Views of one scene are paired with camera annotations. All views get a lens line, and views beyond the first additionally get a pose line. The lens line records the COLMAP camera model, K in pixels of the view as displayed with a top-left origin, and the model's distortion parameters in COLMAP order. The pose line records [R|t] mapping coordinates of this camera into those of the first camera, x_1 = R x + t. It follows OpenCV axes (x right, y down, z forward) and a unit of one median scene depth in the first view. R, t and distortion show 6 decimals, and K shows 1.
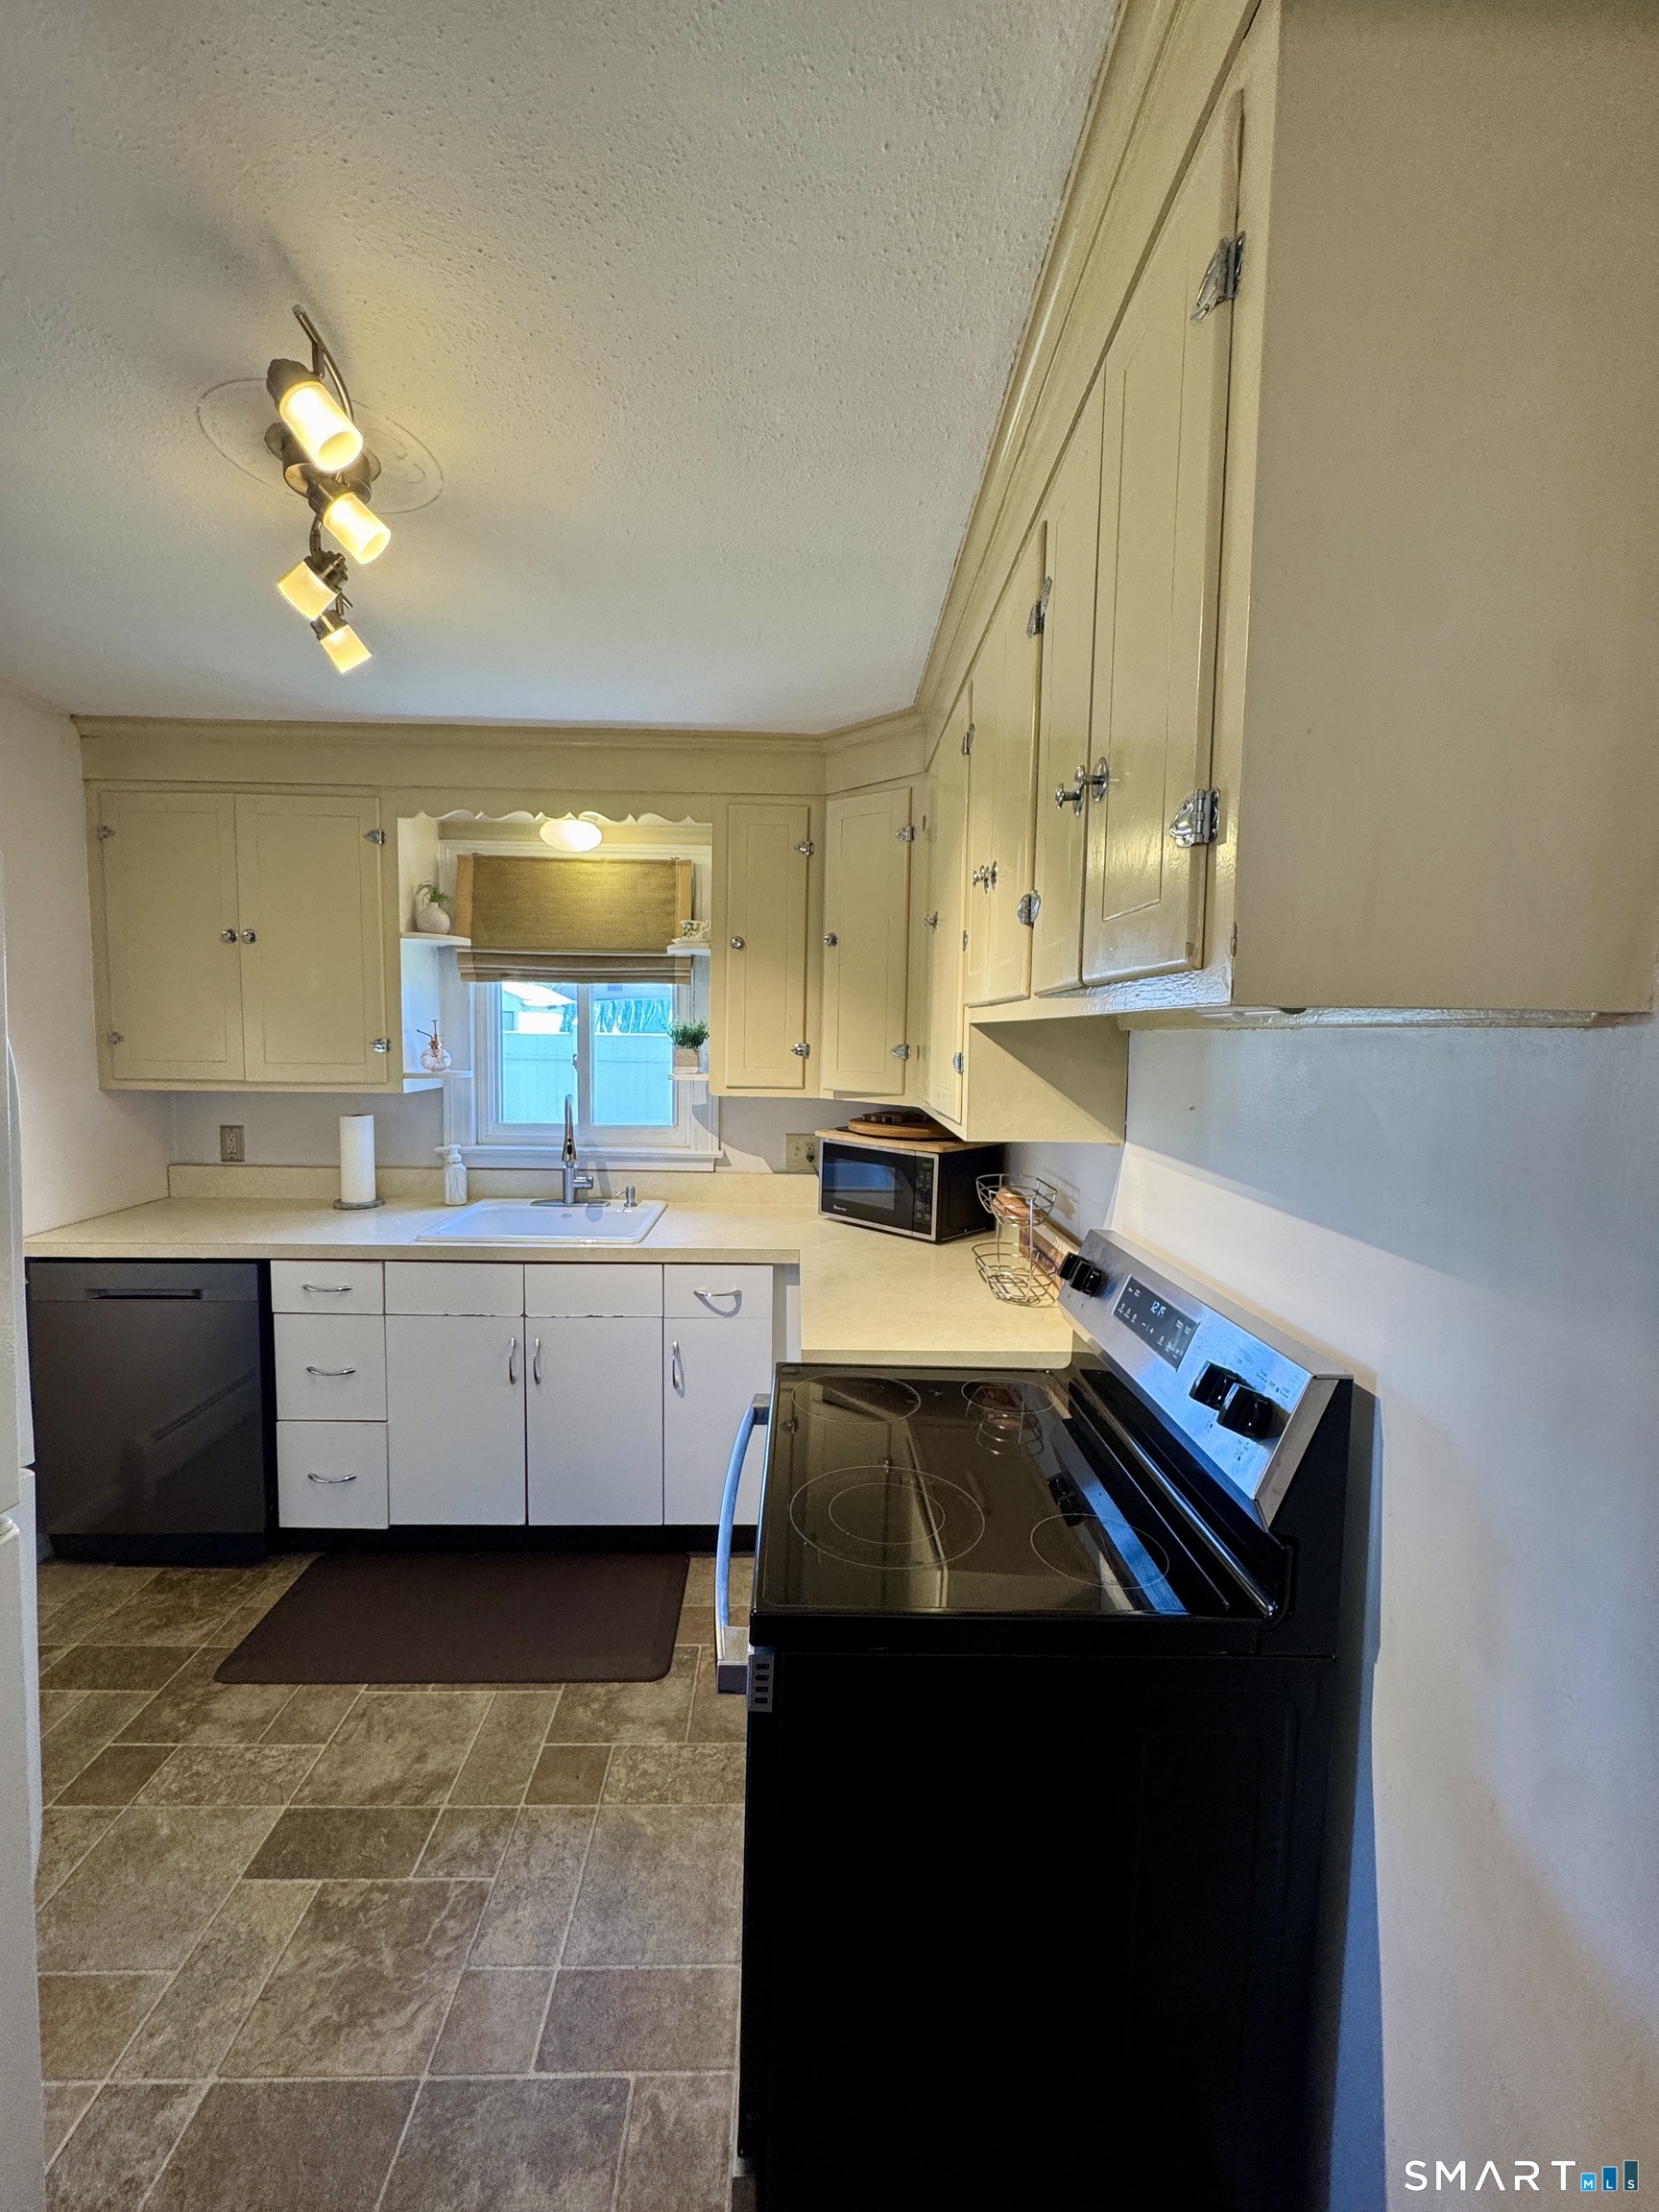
lens RADIAL K [[888.8, 0, 820.4], [0, 888.8, 1097.2], [0, 0, 1]] dist [0.003759, -0.001151]
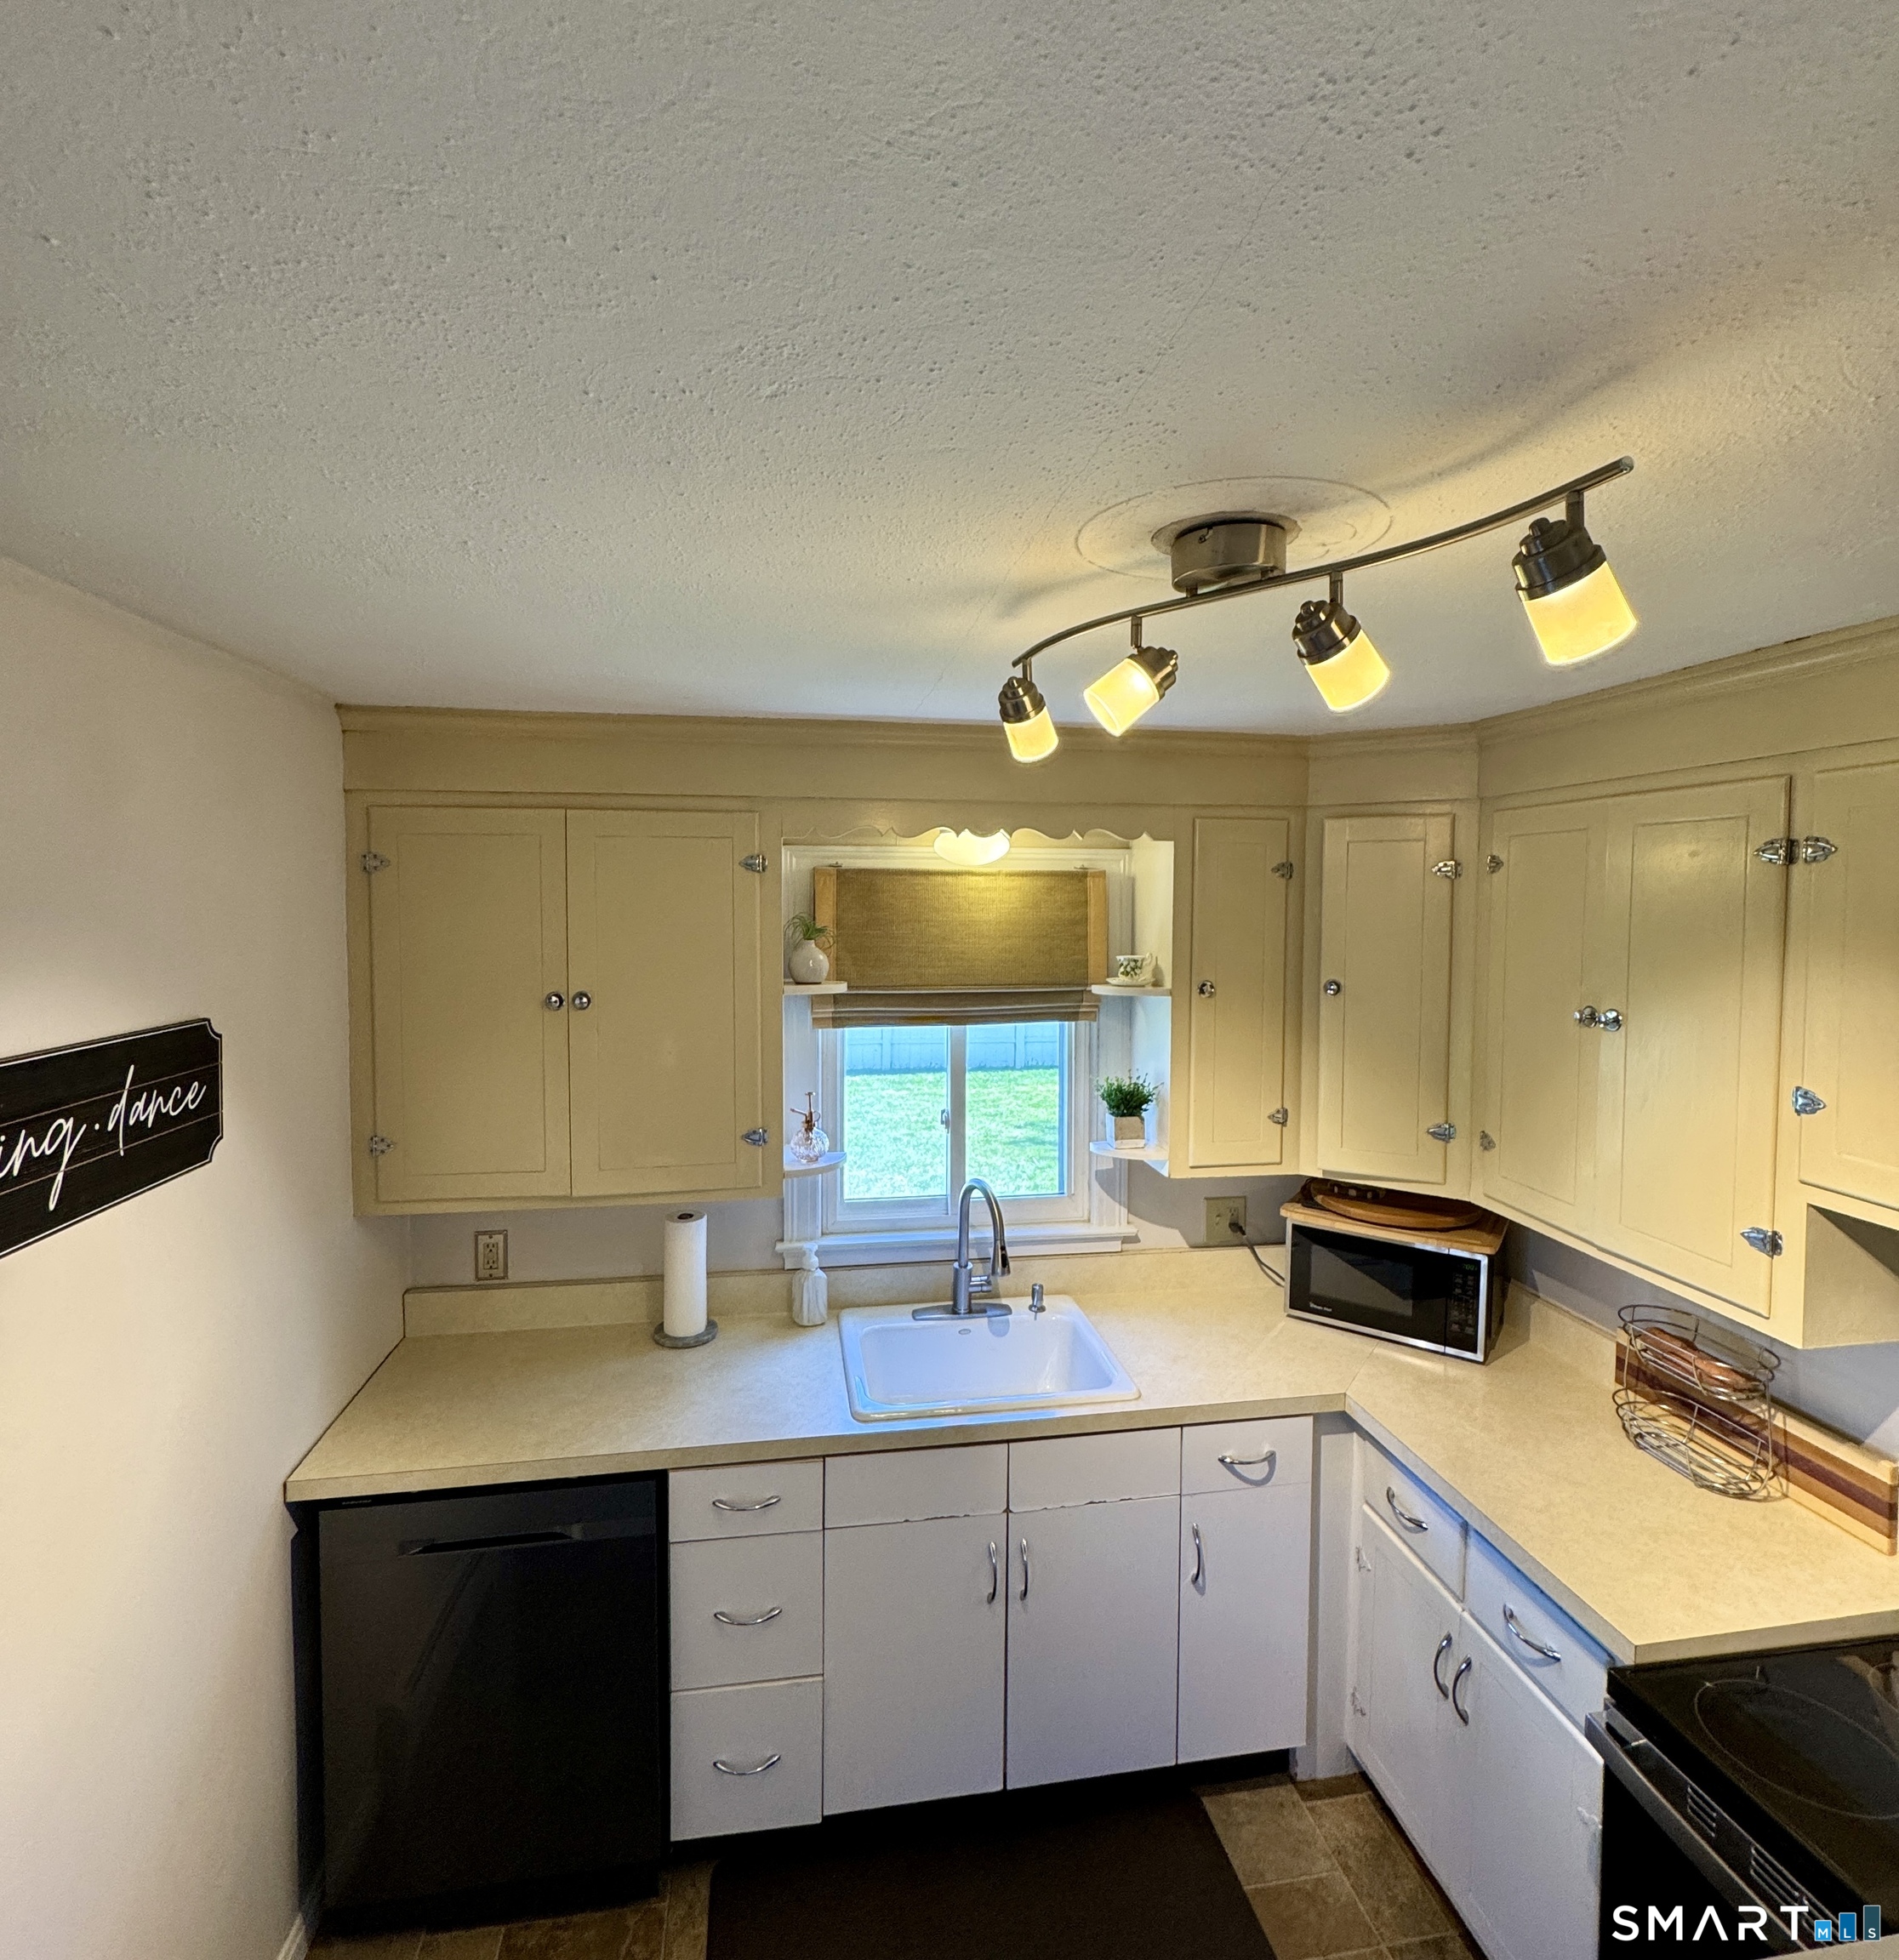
lens RADIAL K [[1010.1, 0, 959.2], [0, 1010.1, 938.2], [0, 0, 1]] dist [-0.006456, 0.001692]
pose [[0.990320, -0.017556, 0.137691, -0.443001], [0.023006, 0.999009, -0.038089, -0.191643], [-0.136886, 0.040888, 0.989743, 0.128893]]
